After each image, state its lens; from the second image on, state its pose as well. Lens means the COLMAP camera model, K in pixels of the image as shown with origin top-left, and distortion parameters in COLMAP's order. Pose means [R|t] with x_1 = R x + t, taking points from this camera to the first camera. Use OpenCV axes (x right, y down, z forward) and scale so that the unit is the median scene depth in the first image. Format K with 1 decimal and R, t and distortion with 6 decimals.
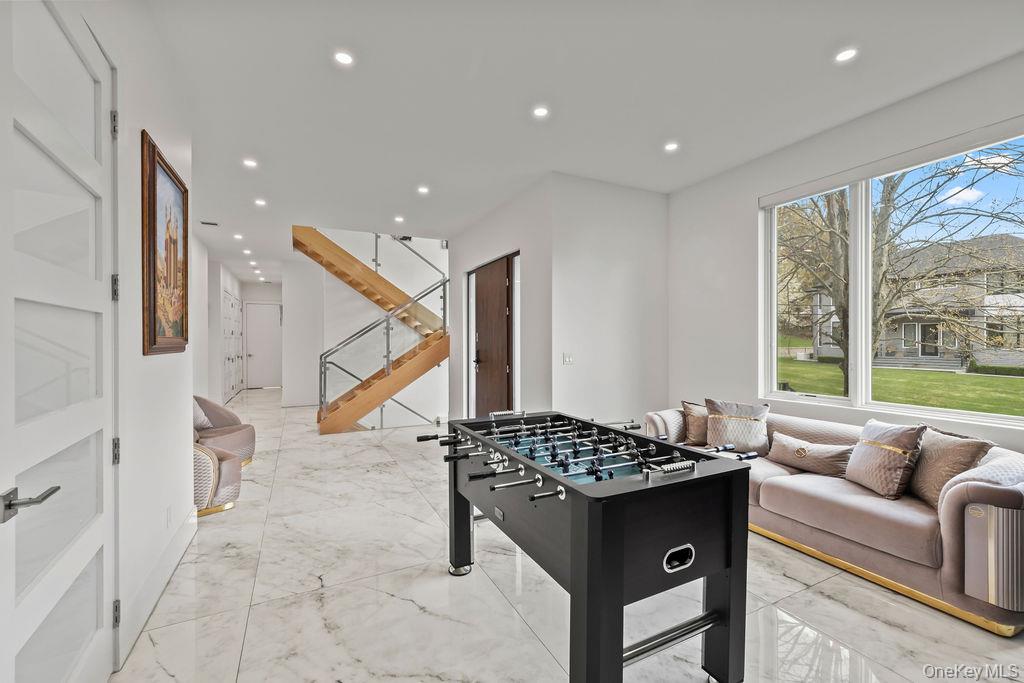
lens RADIAL K [[429.5, 0, 512.0], [0, 429.5, 341.5], [0, 0, 1]] dist [0.001167, 0.000231]
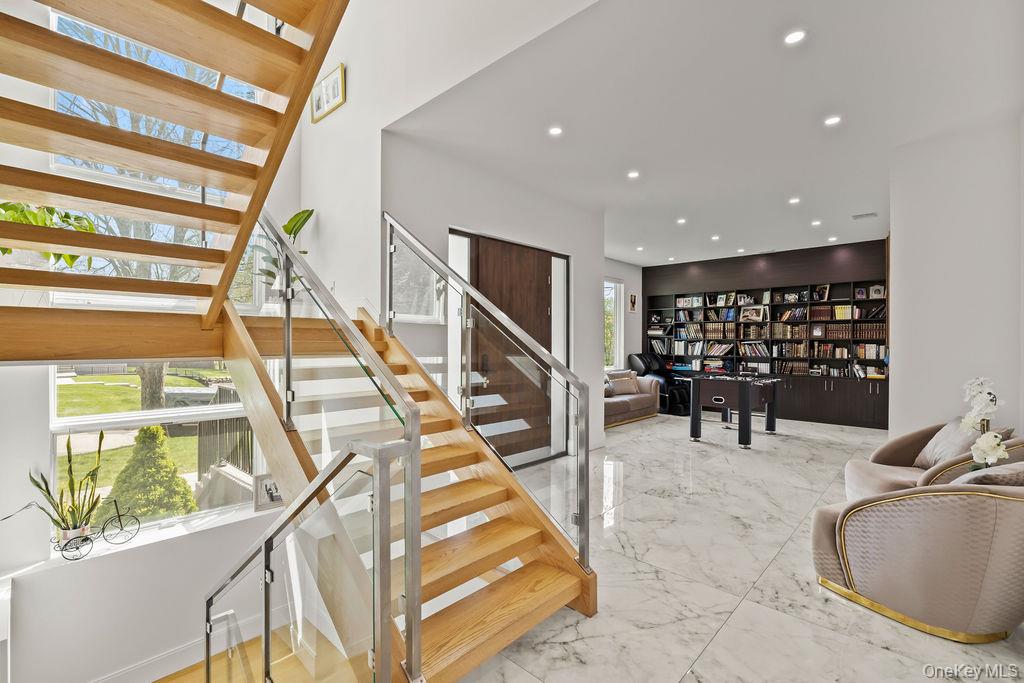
lens RADIAL K [[454.6, 0, 512.0], [0, 454.6, 341.5], [0, 0, 1]] dist [-0.003204, -0.000212]
pose [[-0.349581, 0.005103, 0.936892, -0.652436], [-0.003425, 0.999972, -0.006725, 0.001832], [-0.936900, -0.005560, -0.349554, 1.014634]]
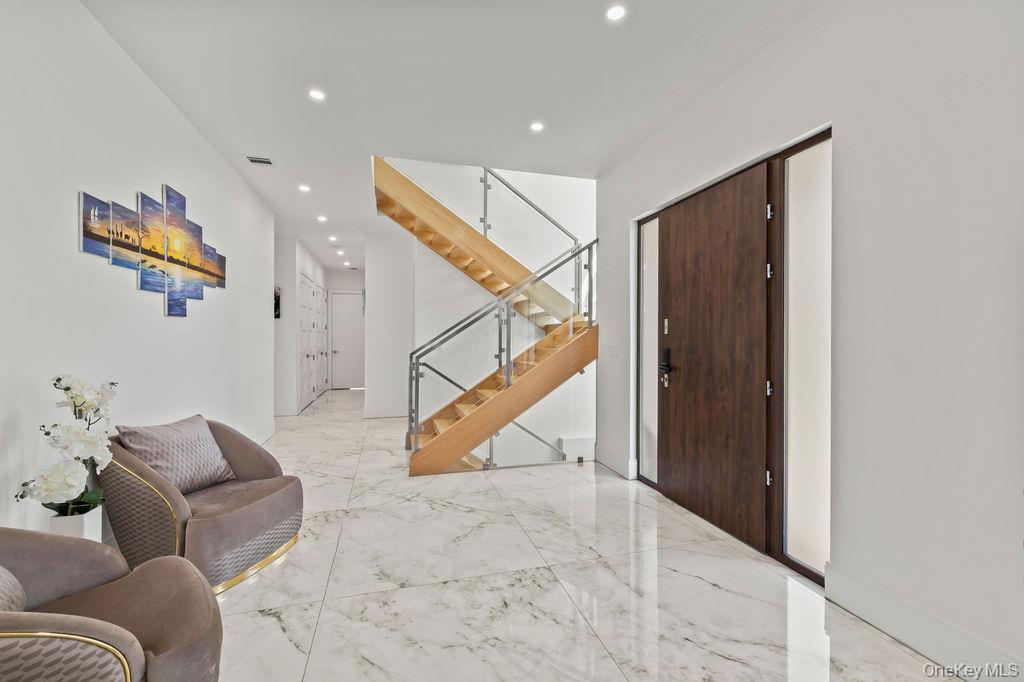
lens RADIAL K [[429.5, 0, 512.0], [0, 429.5, 341.0], [0, 0, 1]] dist [0.001167, 0.000231]
pose [[0.982954, 0.007314, -0.183706, -0.149747], [-0.006654, 0.999969, 0.004209, 0.007047], [0.183731, -0.002915, 0.982972, 0.330572]]
